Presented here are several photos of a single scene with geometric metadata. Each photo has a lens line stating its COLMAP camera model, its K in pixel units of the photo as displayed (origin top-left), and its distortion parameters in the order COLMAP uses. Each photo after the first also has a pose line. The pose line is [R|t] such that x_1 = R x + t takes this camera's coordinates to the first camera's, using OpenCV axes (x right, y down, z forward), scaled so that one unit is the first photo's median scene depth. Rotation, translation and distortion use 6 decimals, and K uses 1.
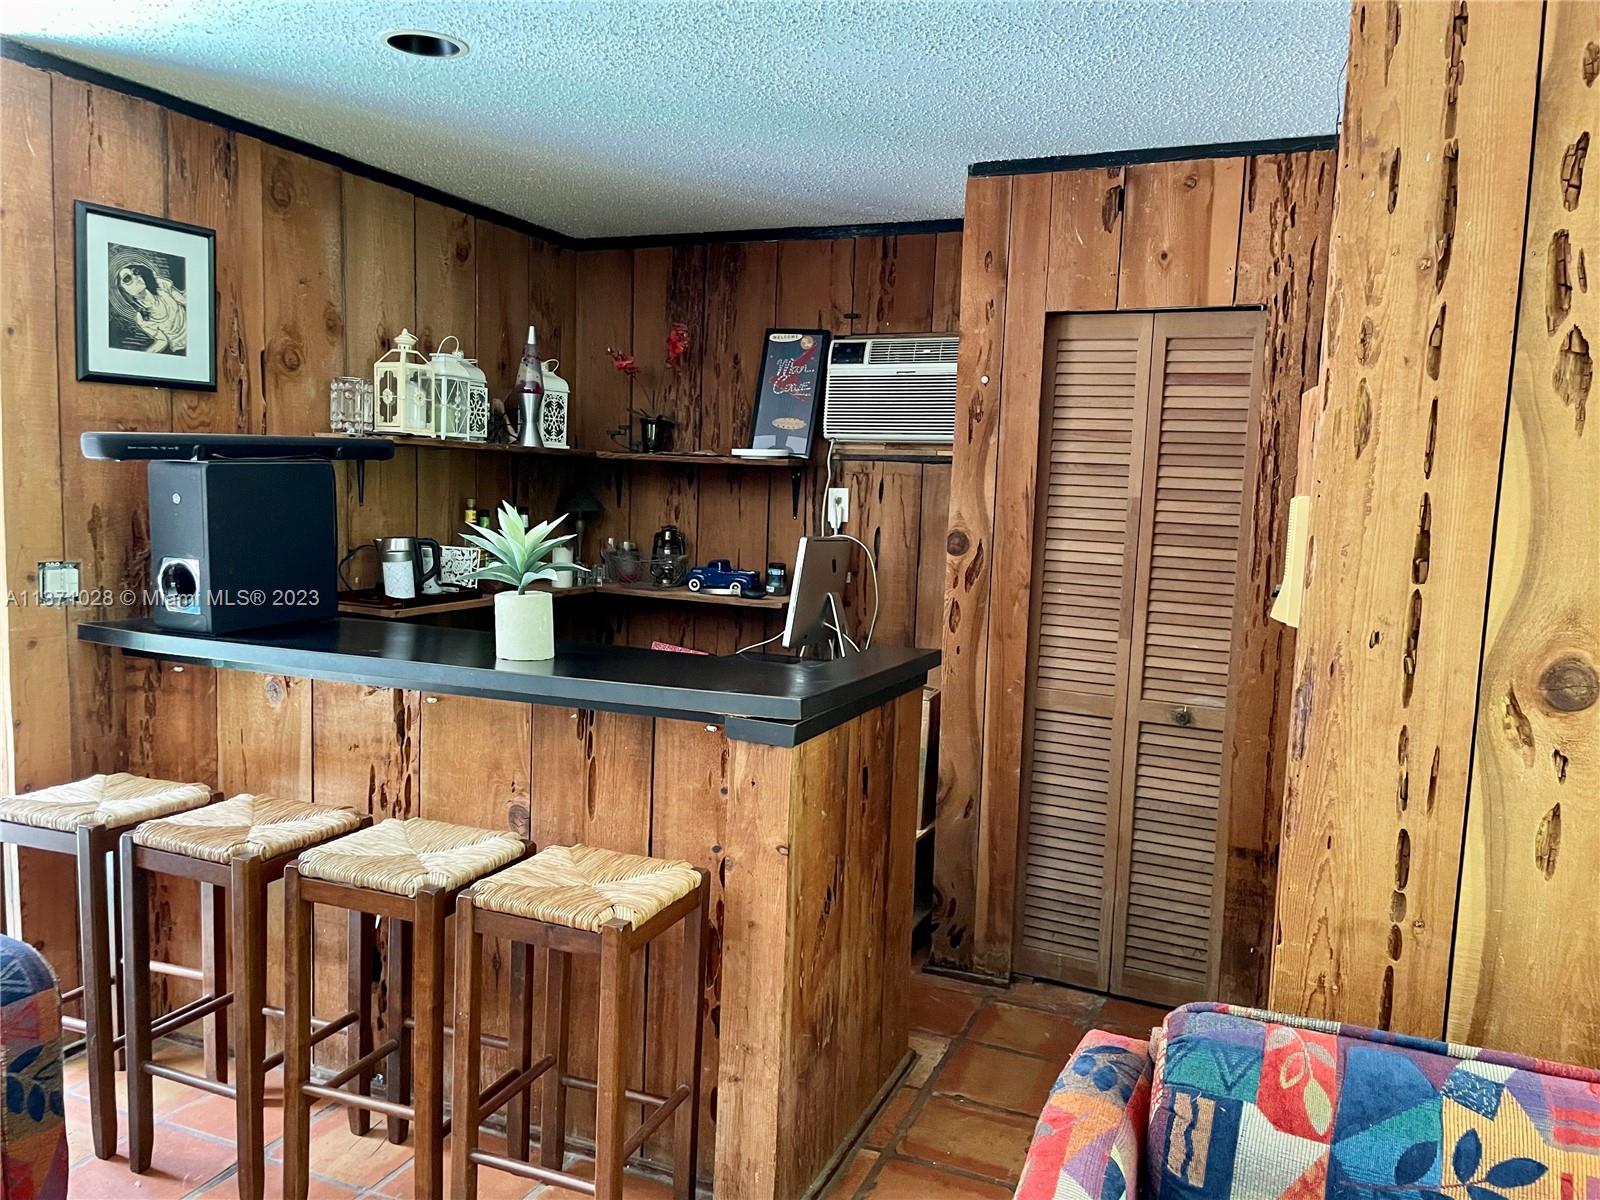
lens RADIAL K [[1205.0, 0, 800.0], [0, 1205.0, 600.0], [0, 0, 1]] dist [0.085435, -0.107463]
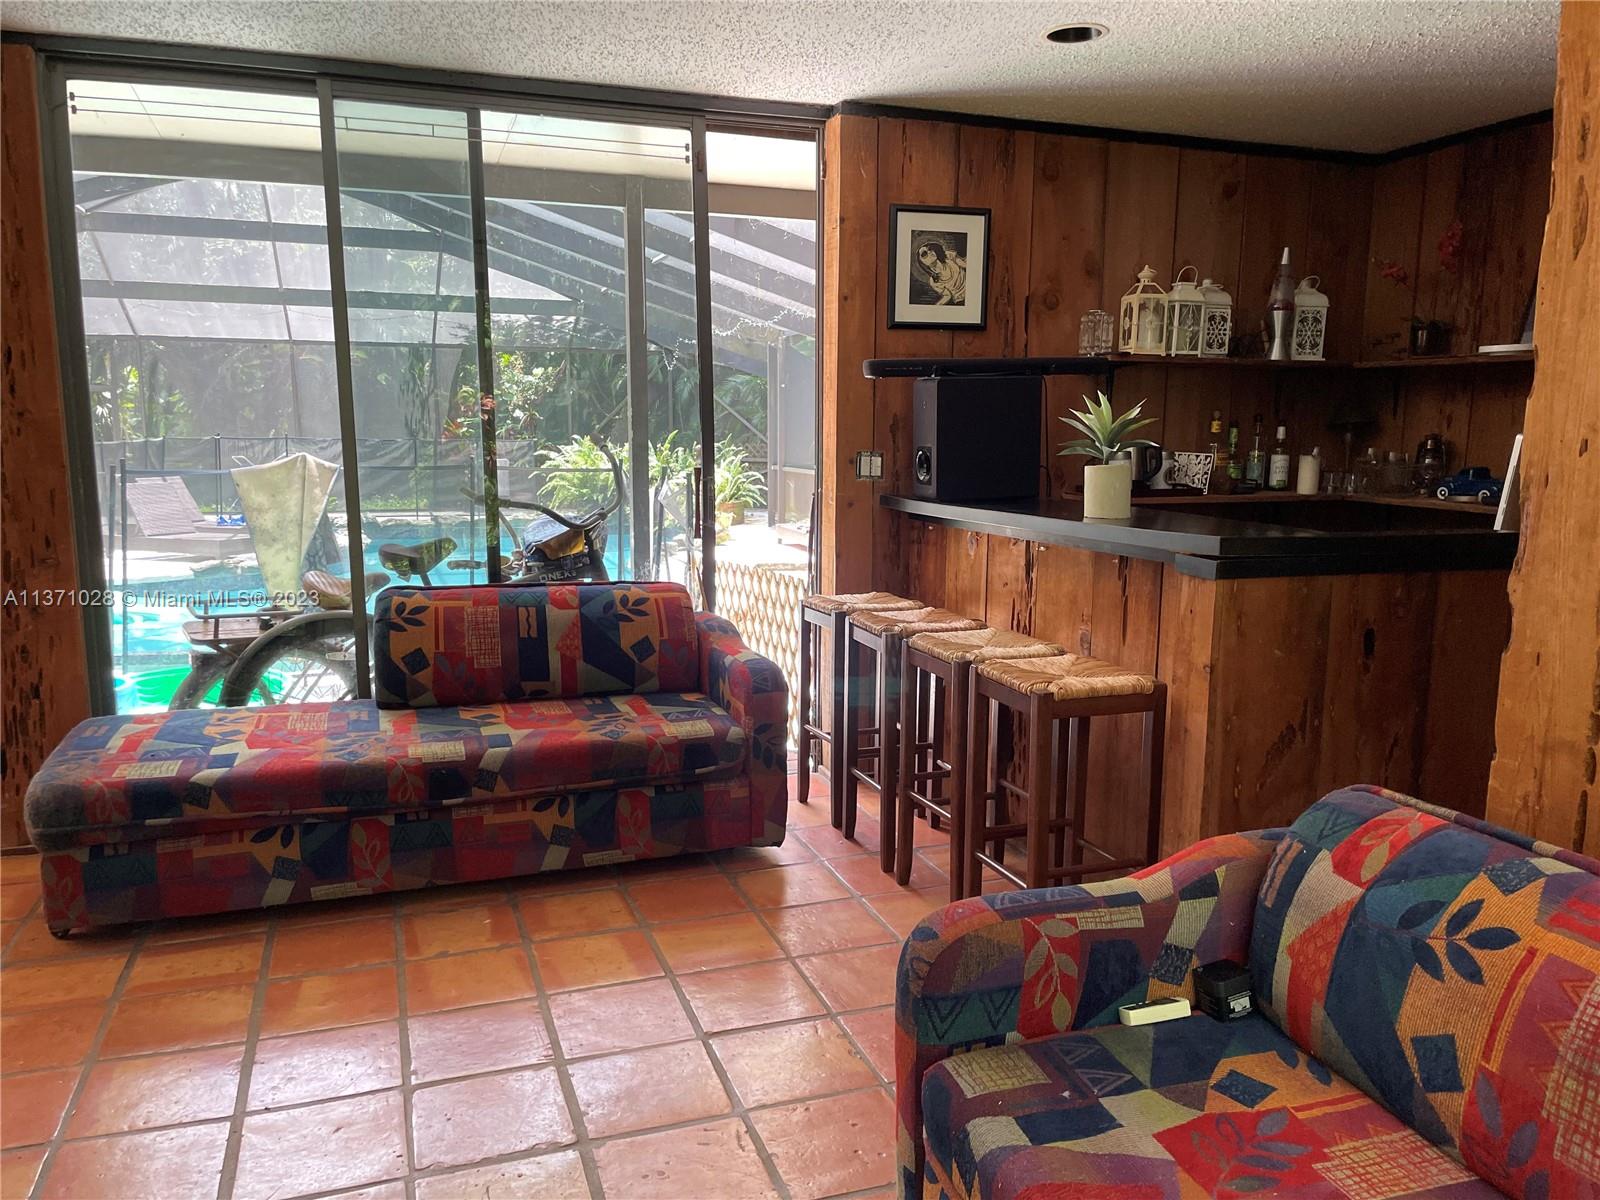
lens RADIAL K [[1205.0, 0, 800.0], [0, 1205.0, 600.0], [0, 0, 1]] dist [0.085435, -0.107463]
pose [[0.670235, 0.077730, -0.738067, 0.430067], [-0.059328, 0.996929, 0.051117, 0.076917], [0.739774, 0.009528, 0.672788, -0.058689]]
